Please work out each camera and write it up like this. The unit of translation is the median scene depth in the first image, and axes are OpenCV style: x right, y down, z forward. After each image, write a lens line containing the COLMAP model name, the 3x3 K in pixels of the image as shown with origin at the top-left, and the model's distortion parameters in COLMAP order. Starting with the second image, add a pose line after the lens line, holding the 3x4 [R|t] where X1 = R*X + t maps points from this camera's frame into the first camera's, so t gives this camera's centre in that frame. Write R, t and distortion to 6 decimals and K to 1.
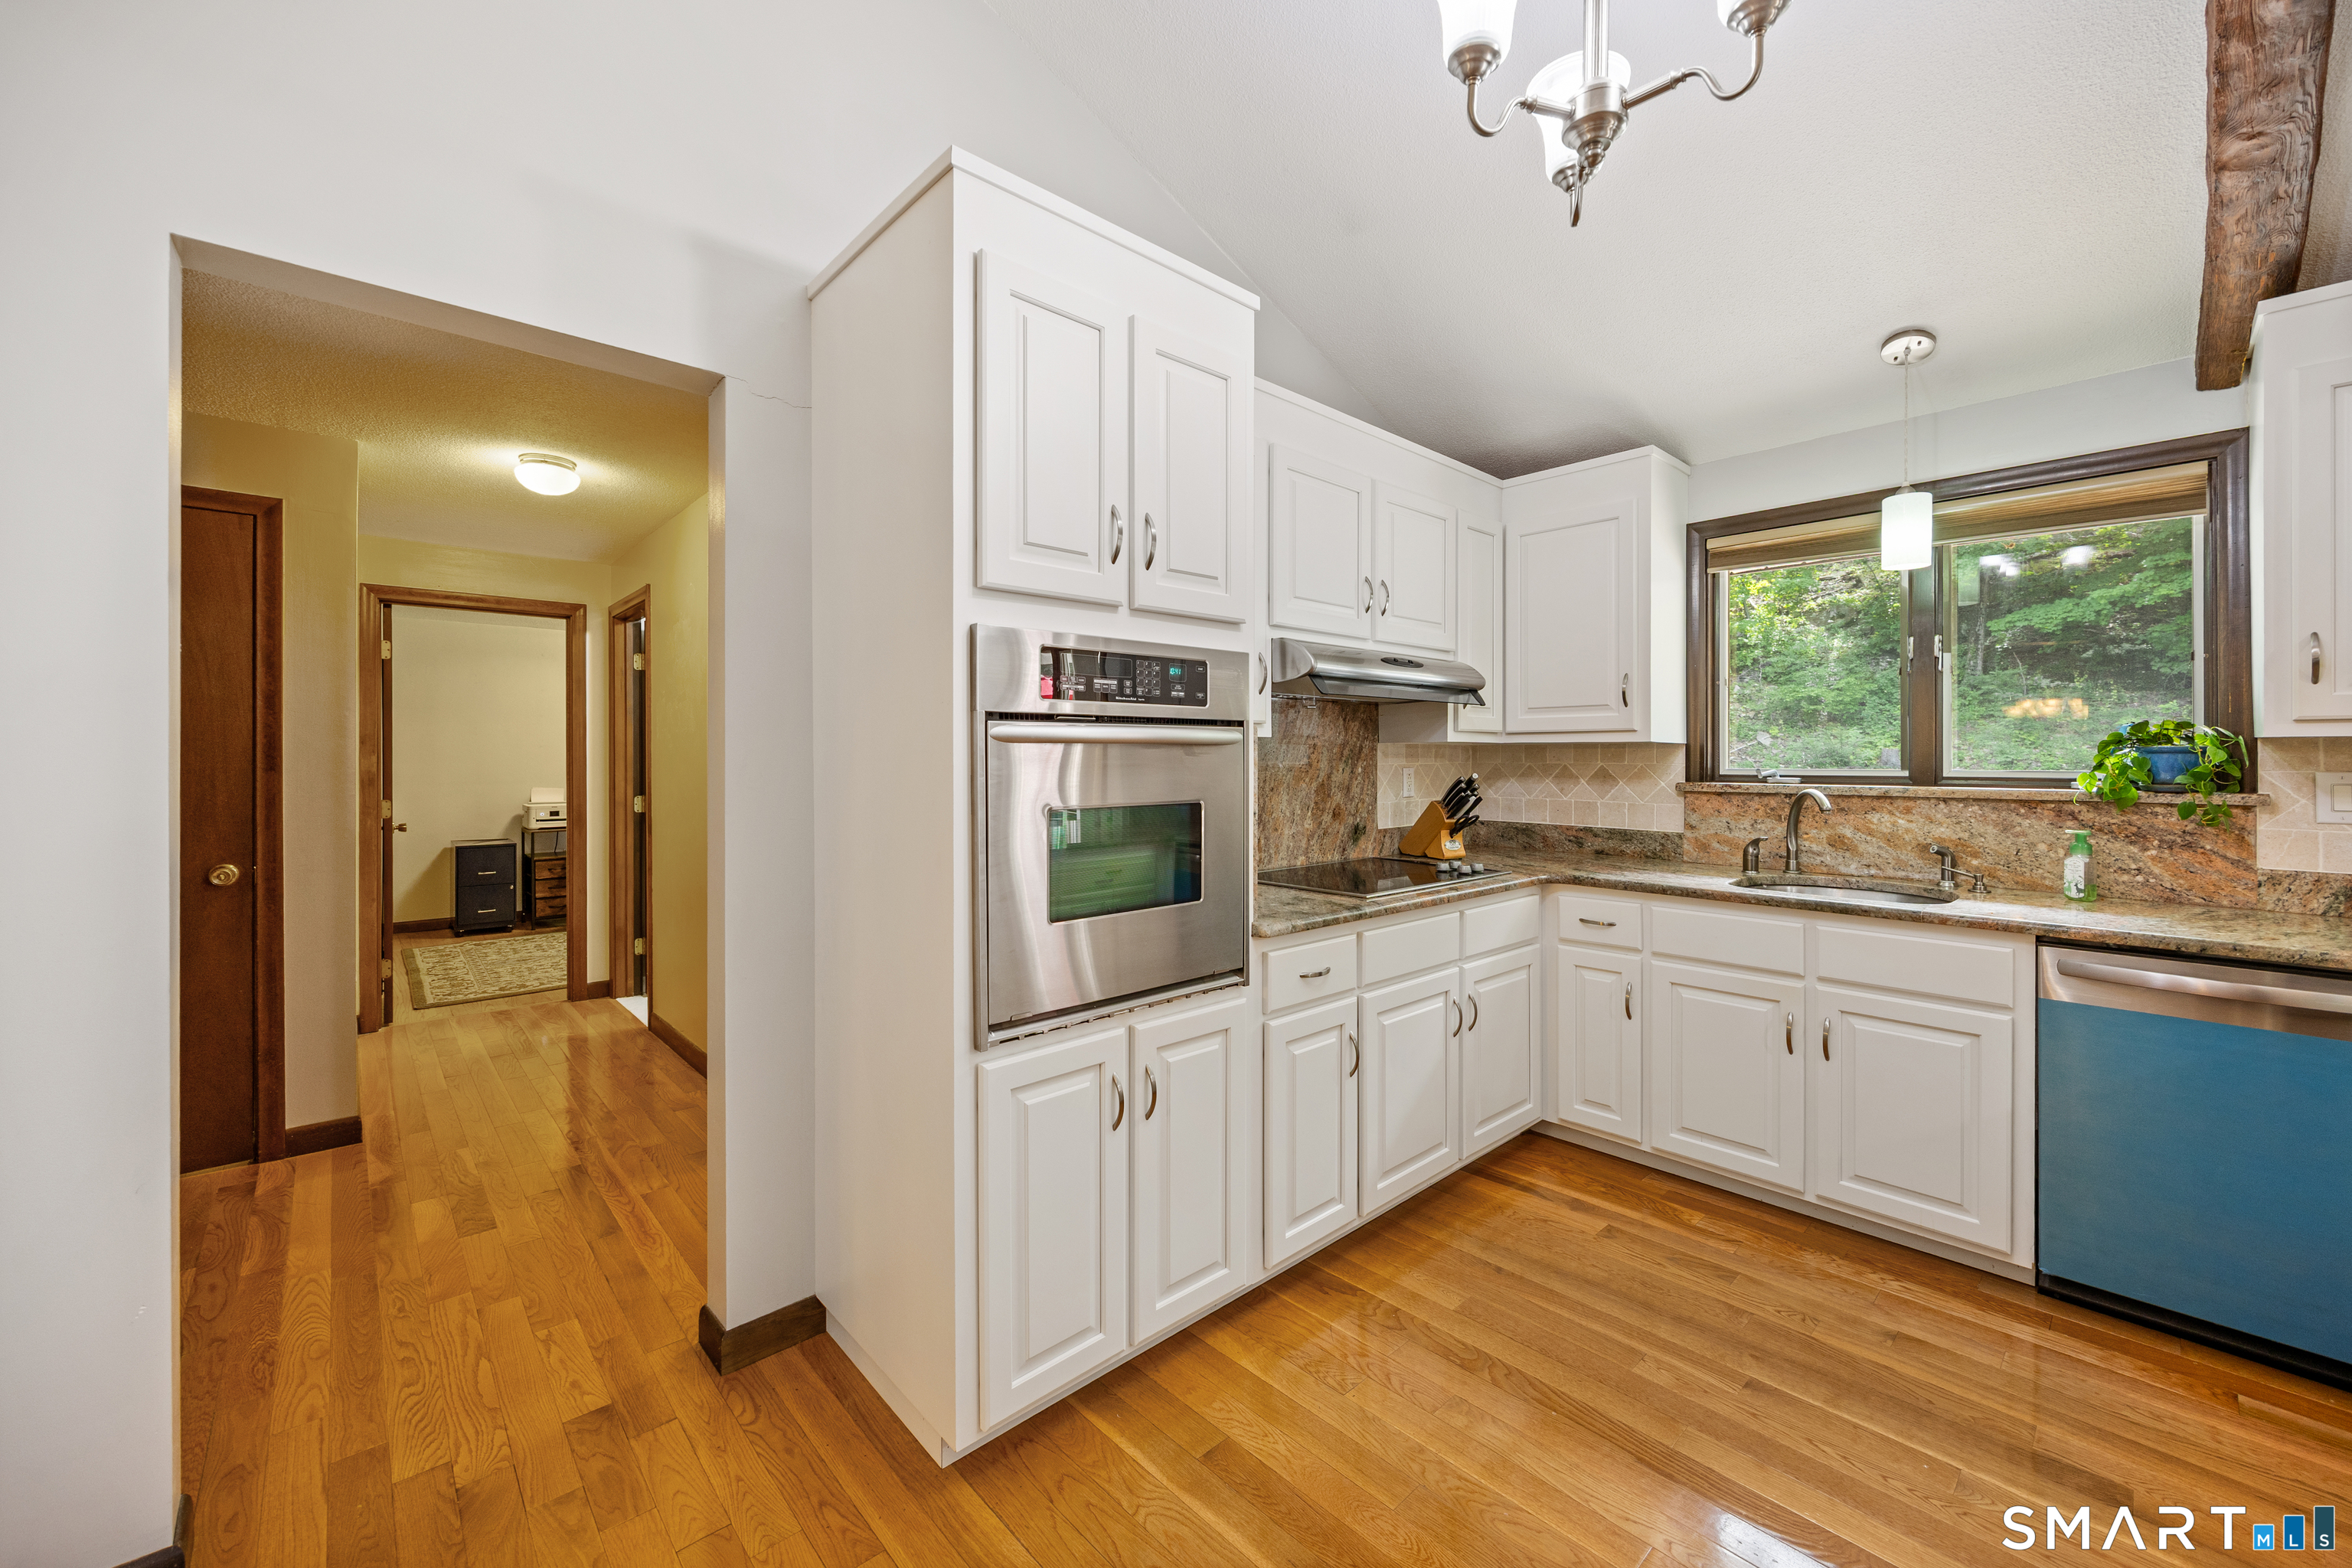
lens RADIAL K [[939.6, 0, 1199.2], [0, 939.6, 760.4], [0, 0, 1]] dist [-0.002439, -0.000152]
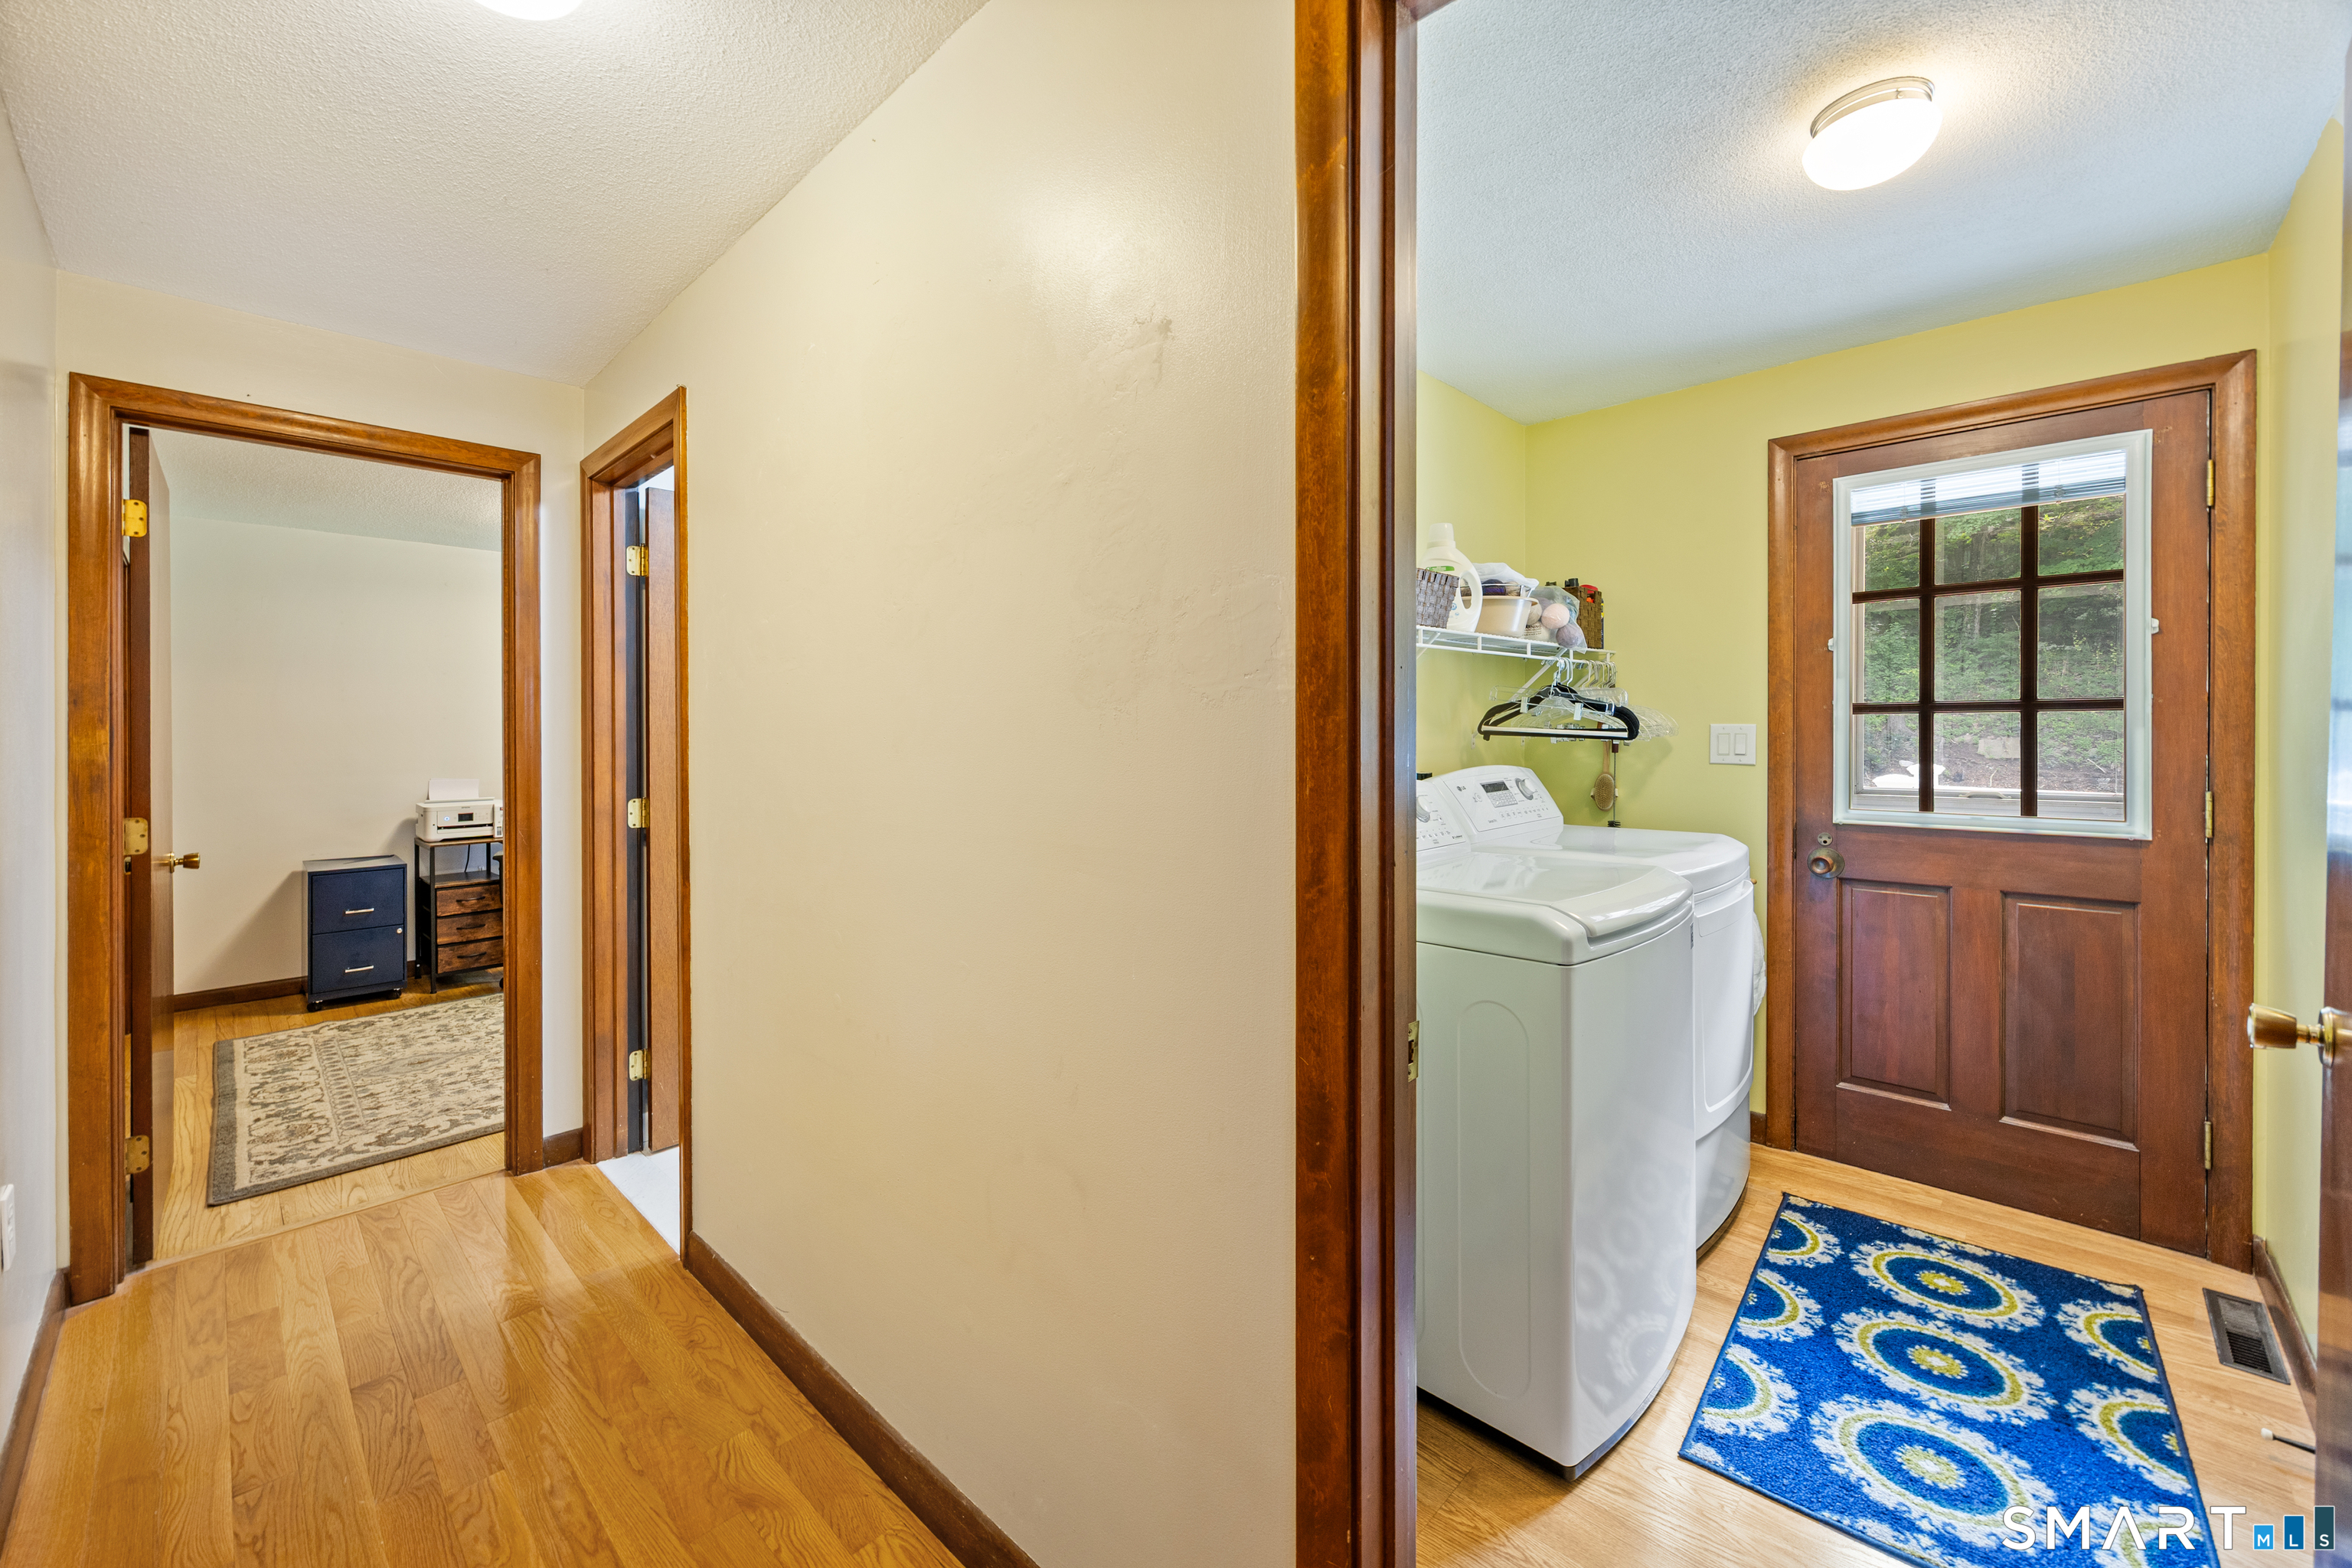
lens RADIAL K [[939.6, 0, 1182.0], [0, 939.6, 726.8], [0, 0, 1]] dist [-0.002439, -0.000152]
pose [[0.997944, -0.006696, 0.063738, -0.301483], [0.007038, 0.999962, -0.005139, 0.000024], [-0.063702, 0.005577, 0.997953, 0.410894]]
